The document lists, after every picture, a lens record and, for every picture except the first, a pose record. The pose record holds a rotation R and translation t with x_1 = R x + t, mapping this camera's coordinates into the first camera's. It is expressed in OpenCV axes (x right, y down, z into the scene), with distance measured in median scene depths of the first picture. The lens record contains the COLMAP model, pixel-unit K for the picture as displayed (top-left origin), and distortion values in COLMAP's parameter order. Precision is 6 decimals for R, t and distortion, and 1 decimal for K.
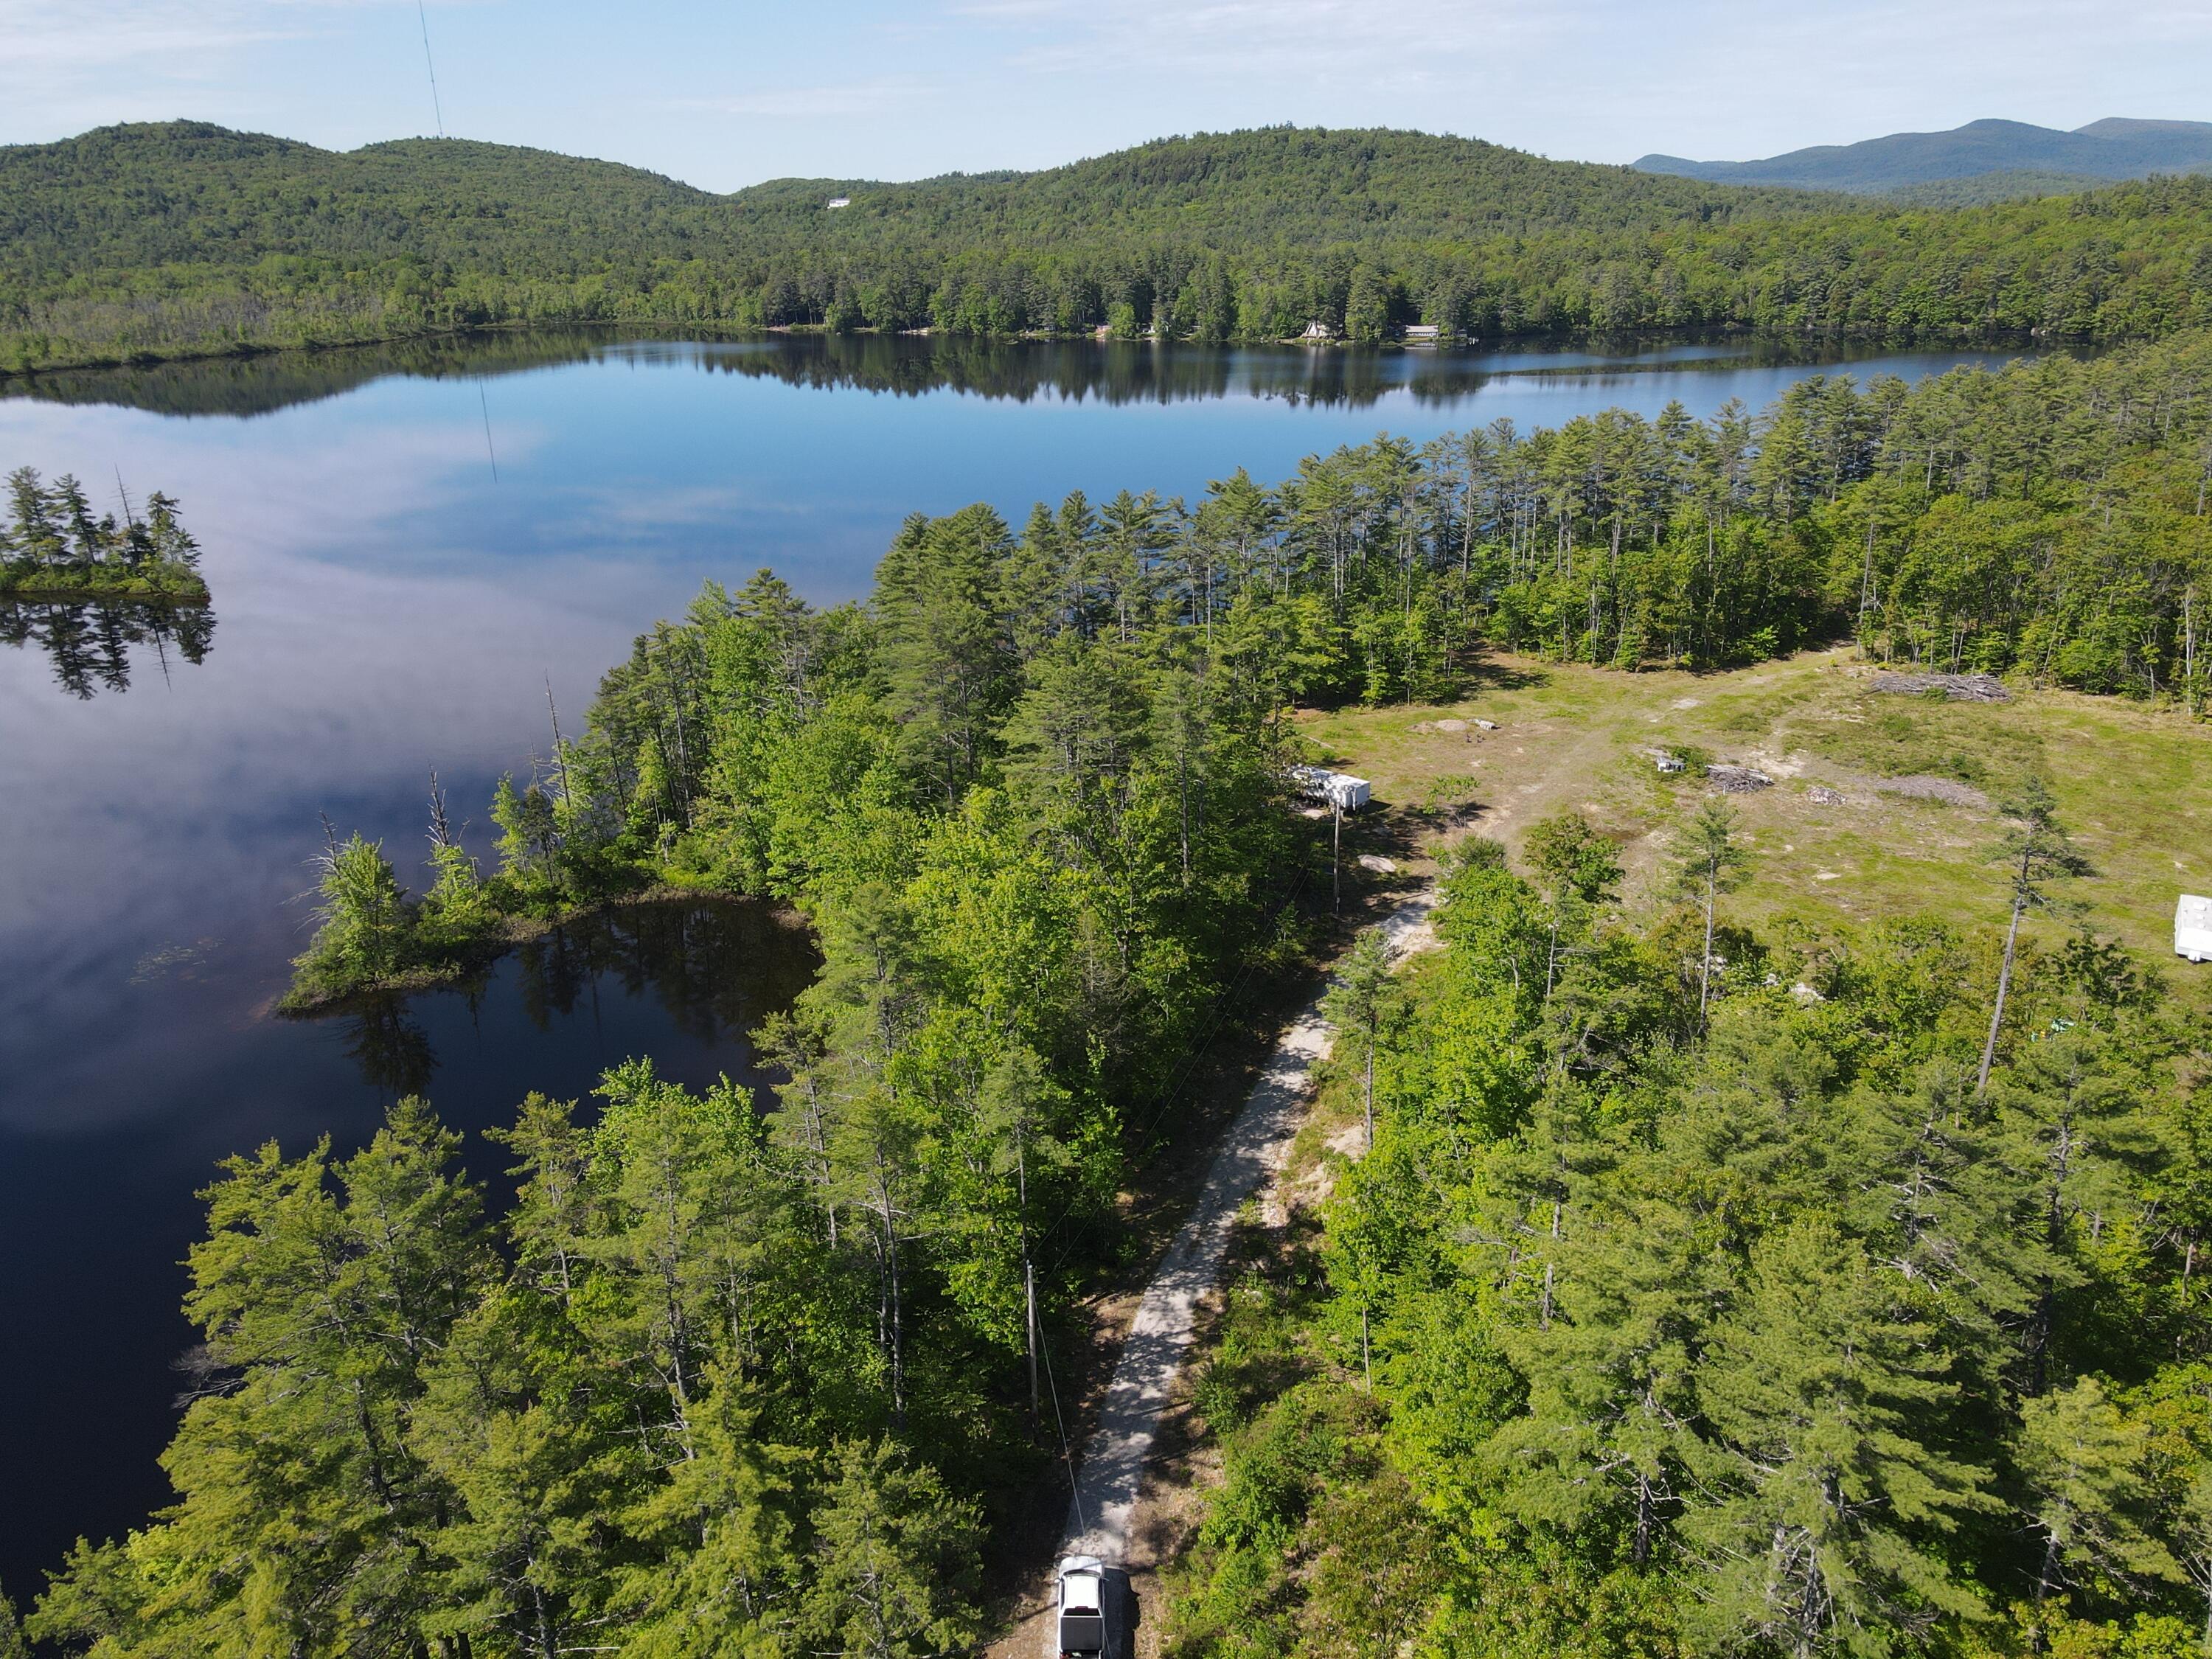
lens RADIAL K [[1627.0, 0, 1086.9], [0, 1627.0, 822.0], [0, 0, 1]] dist [0.010810, 0.014845]
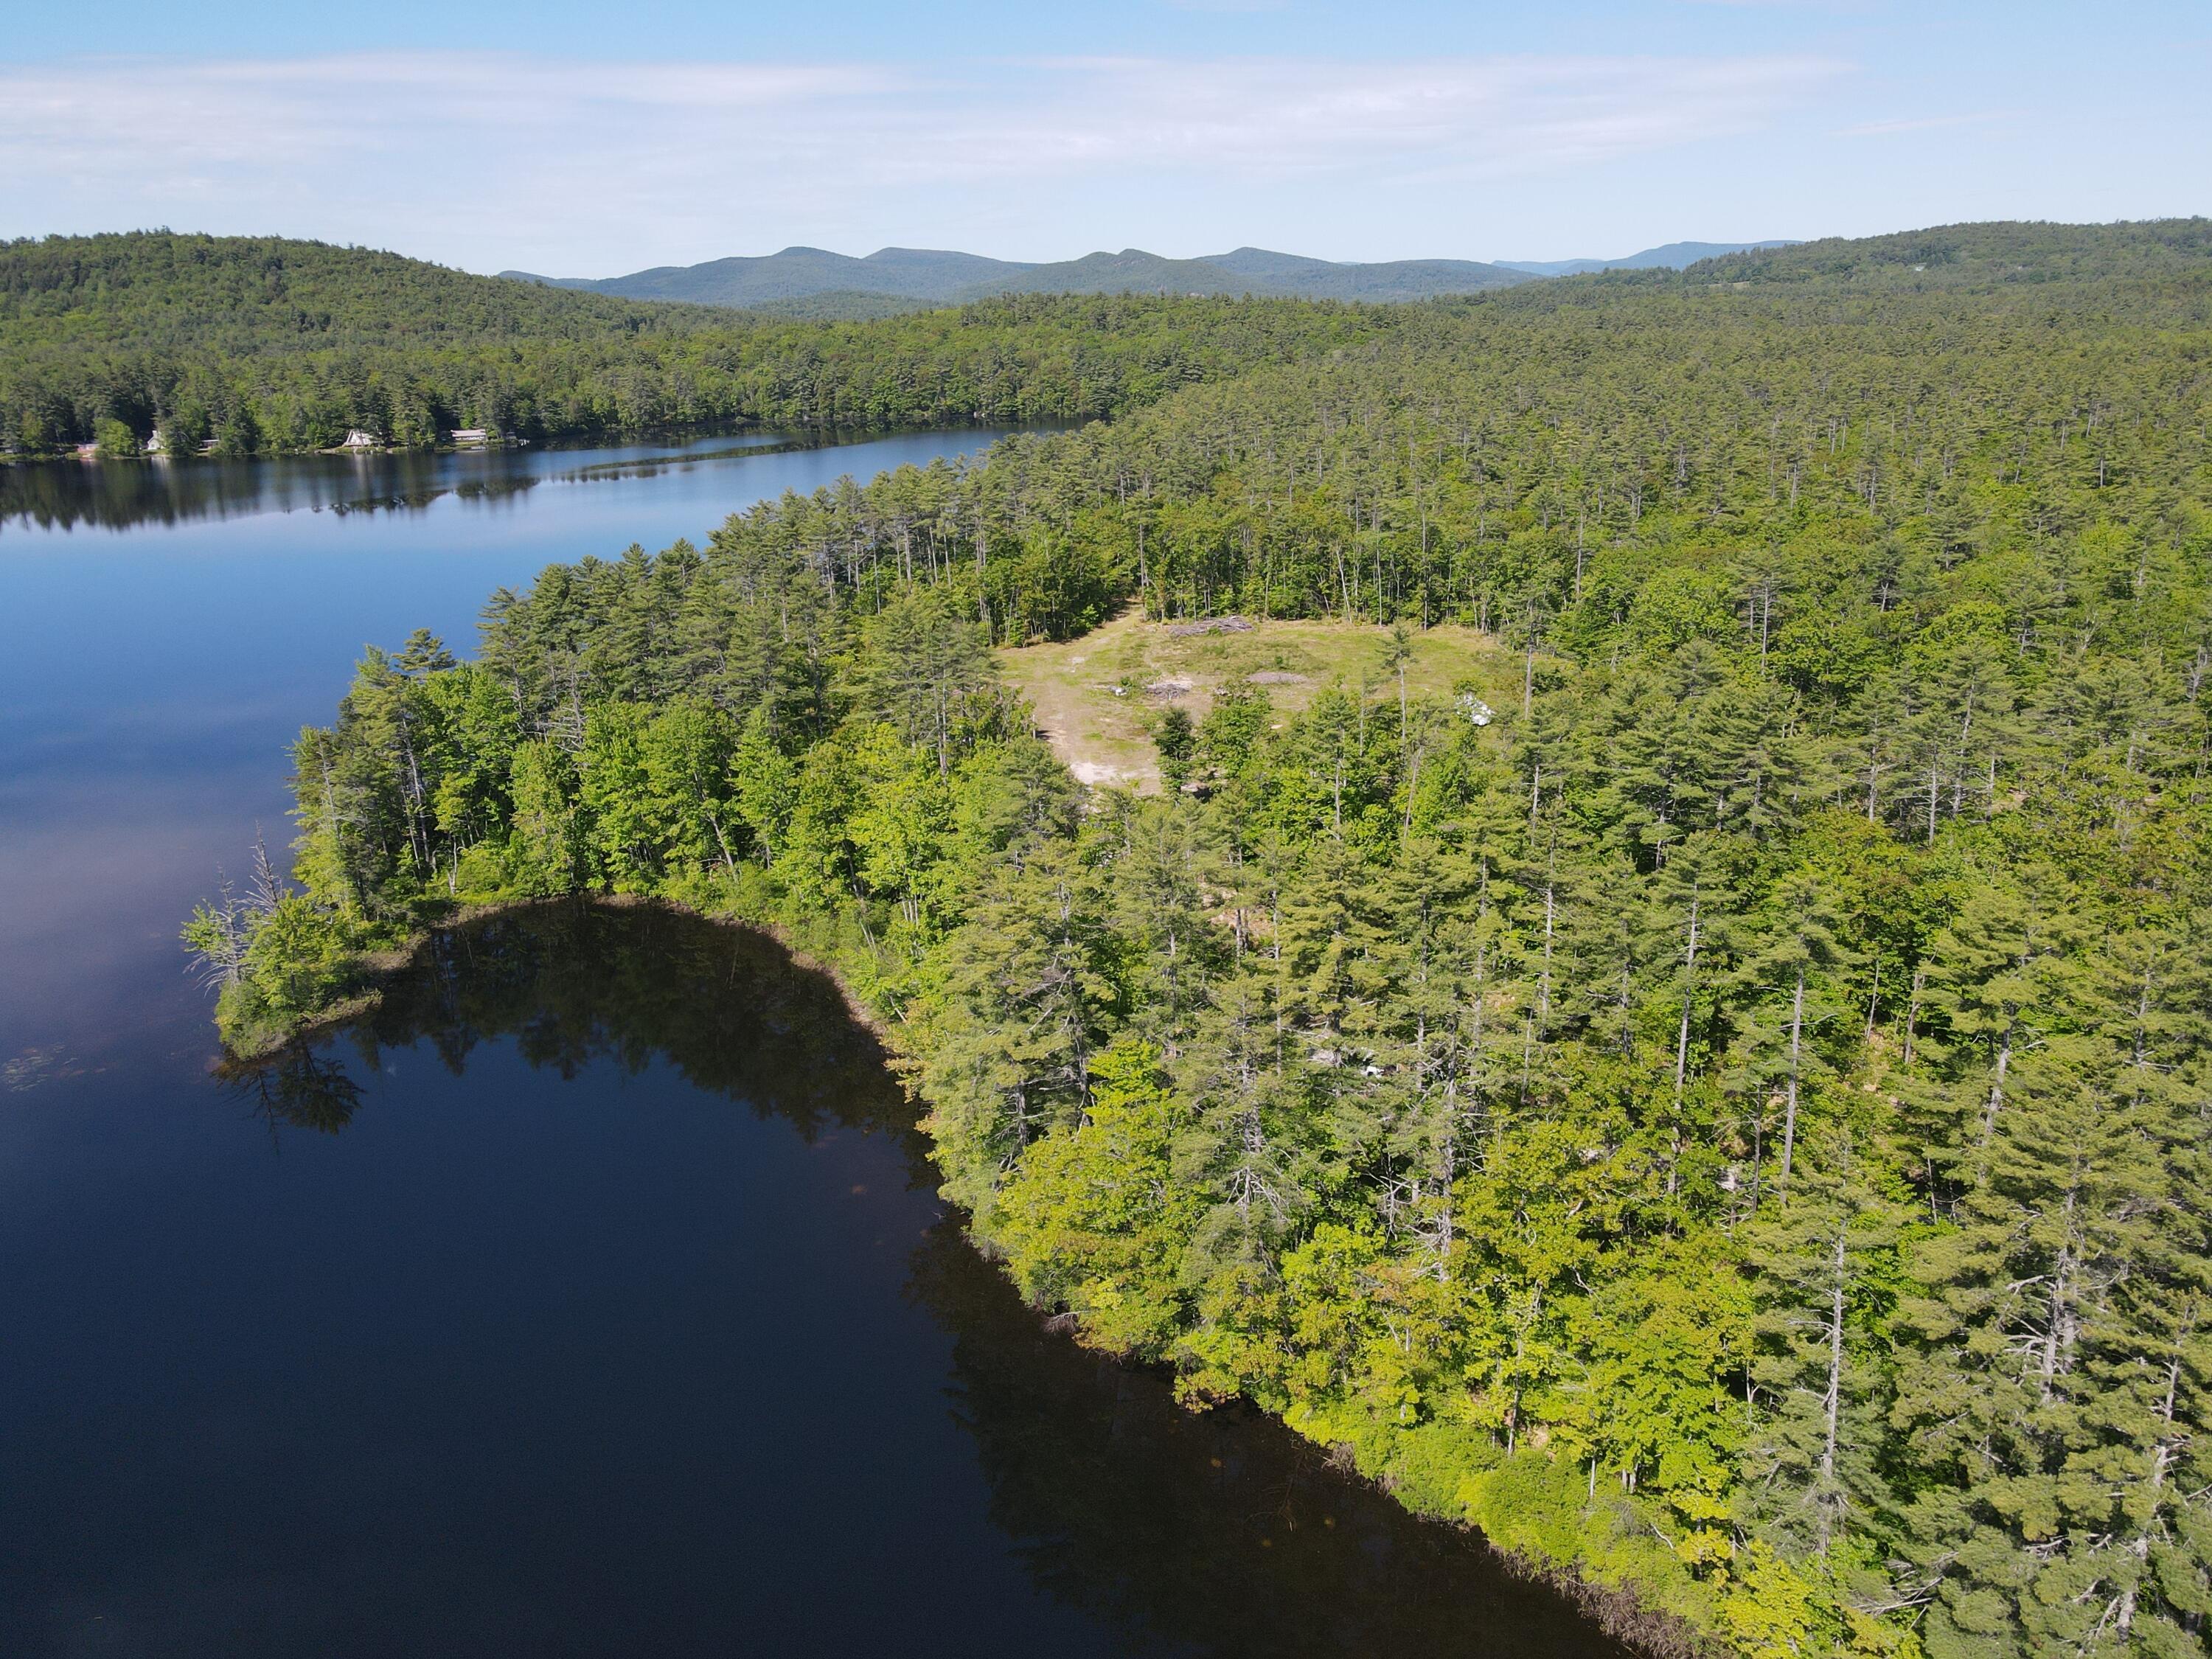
lens RADIAL K [[1627.0, 0, 1103.9], [0, 1627.0, 830.1], [0, 0, 1]] dist [0.010810, 0.014845]
pose [[0.792907, -0.186283, 0.580170, -0.114415], [0.219562, 0.975510, 0.013148, 0.014191], [-0.568411, 0.116959, 0.814389, -0.030548]]
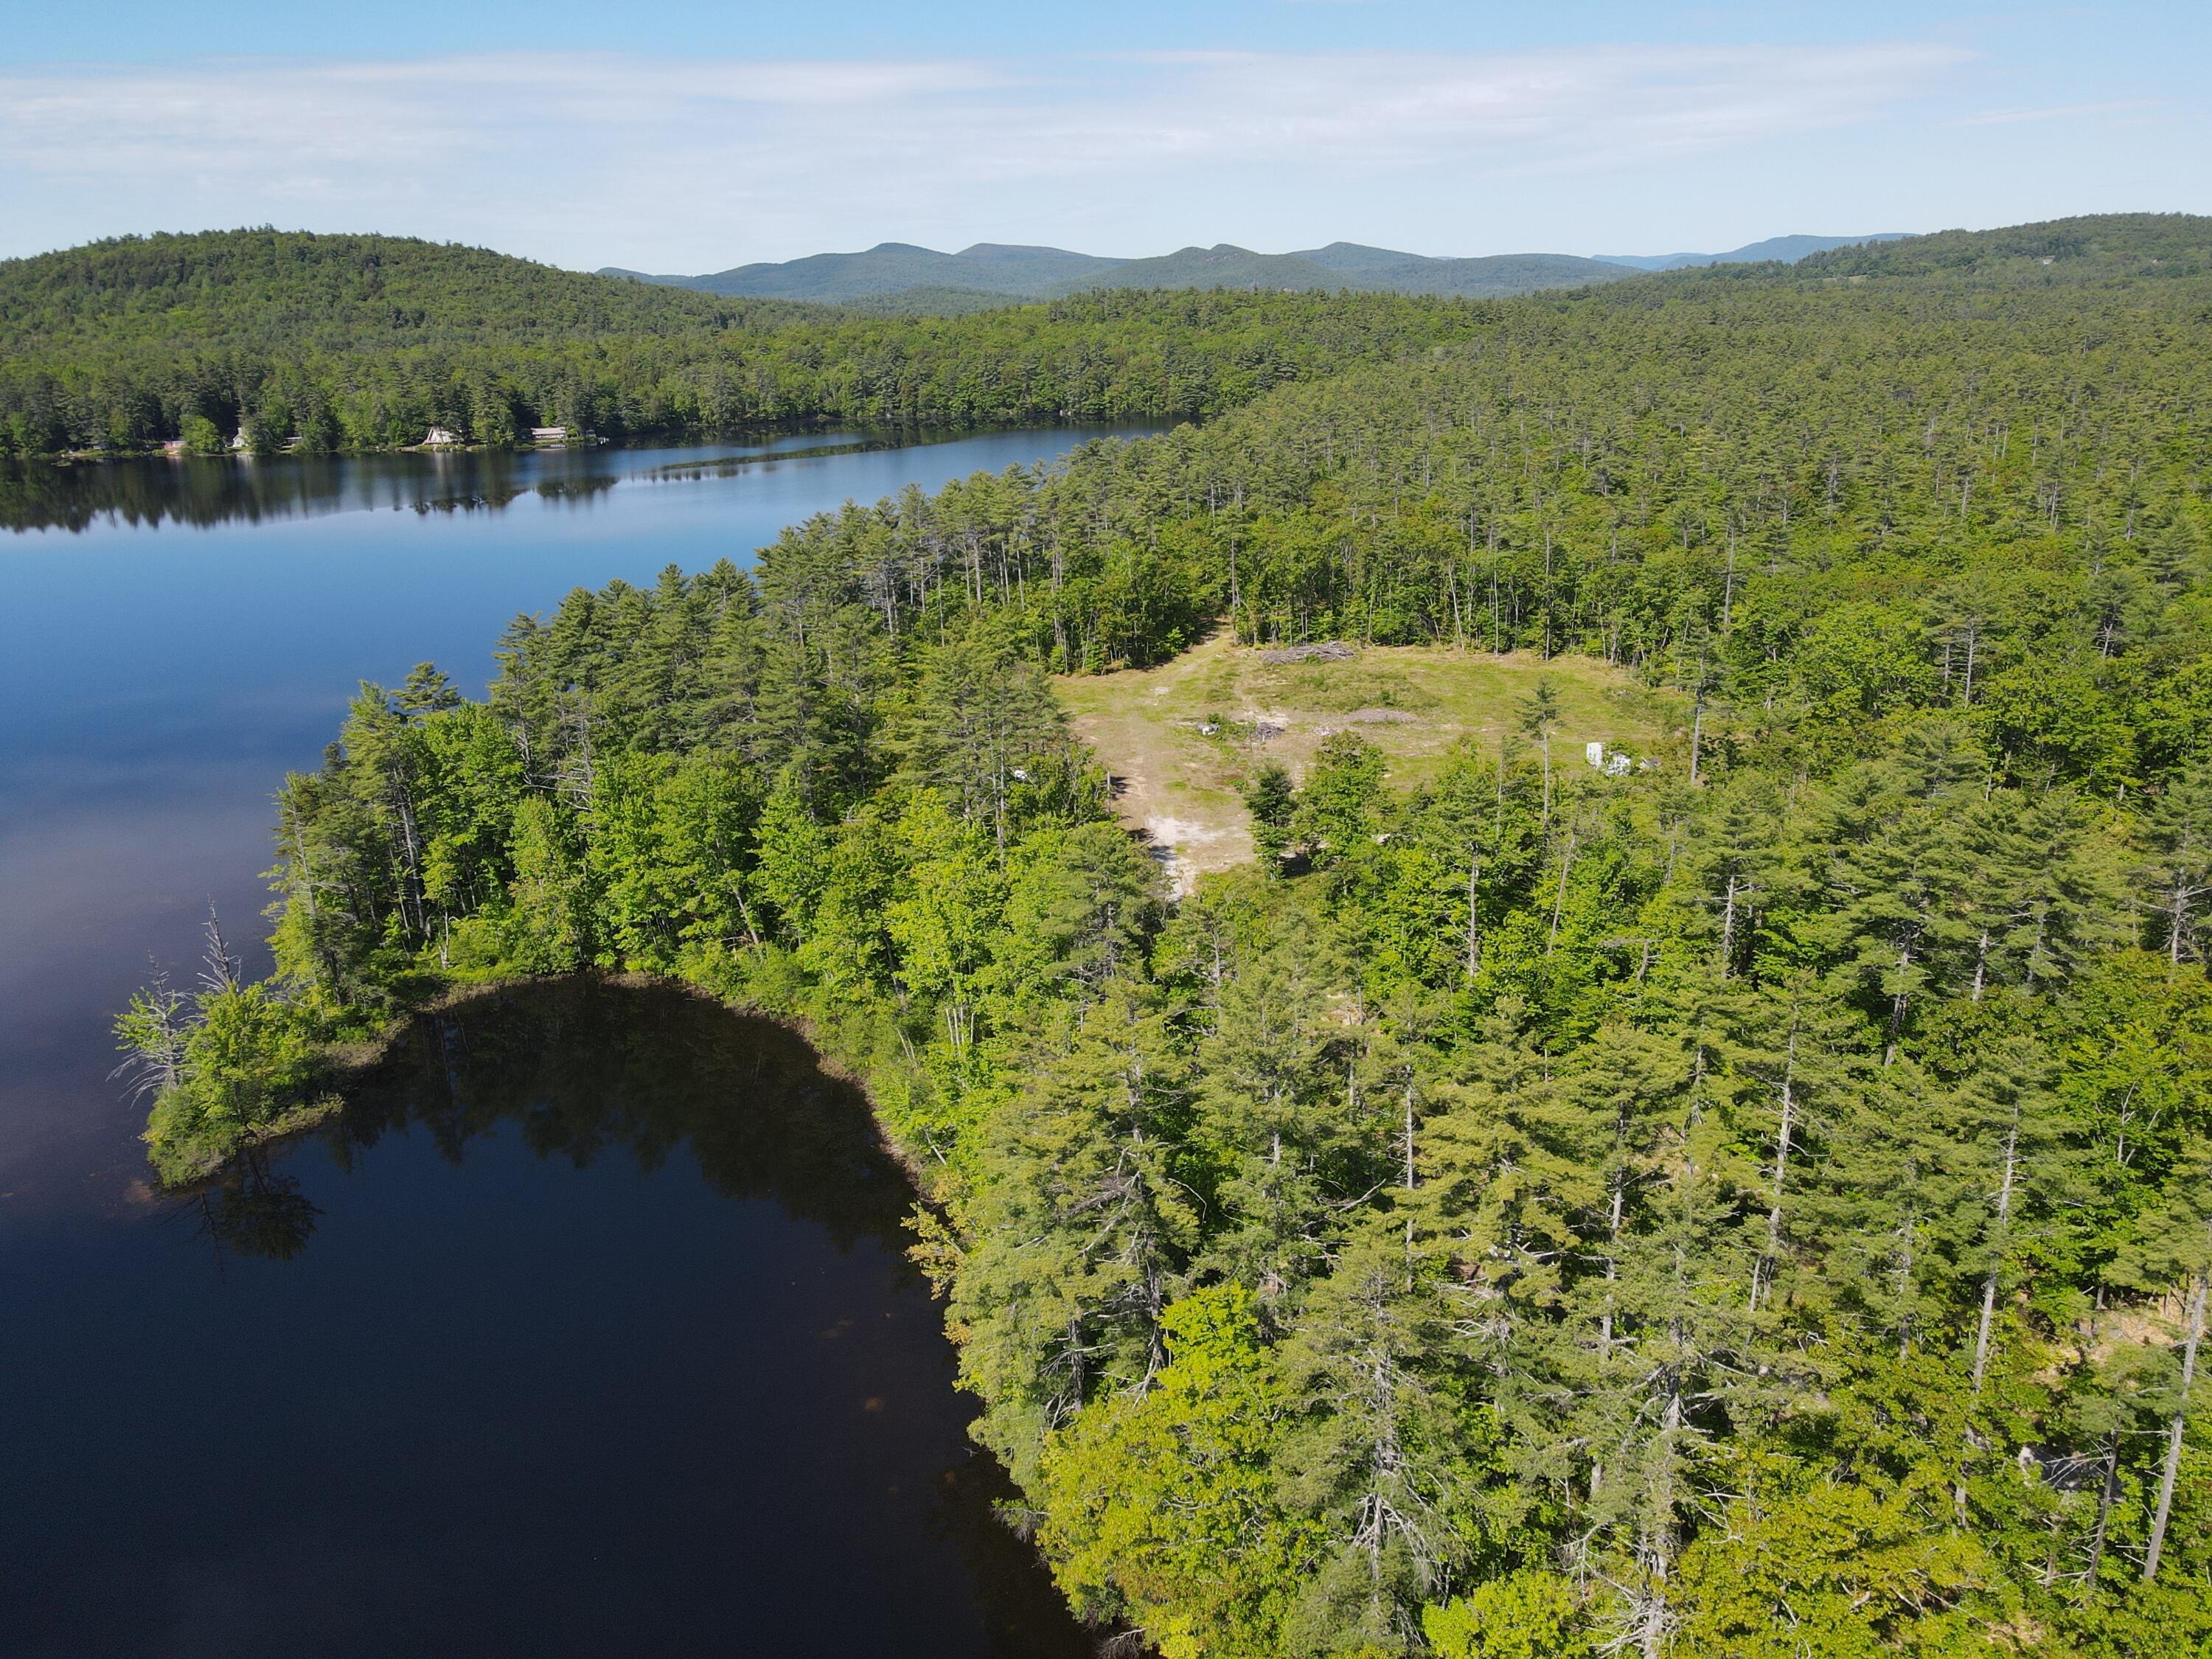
lens RADIAL K [[1627.0, 0, 1099.7], [0, 1627.0, 828.6], [0, 0, 1]] dist [0.010810, 0.014845]
pose [[0.825643, -0.173436, 0.536874, -0.093841], [0.203465, 0.979076, 0.003386, 0.004547], [-0.526228, 0.106440, 0.843656, -0.005175]]
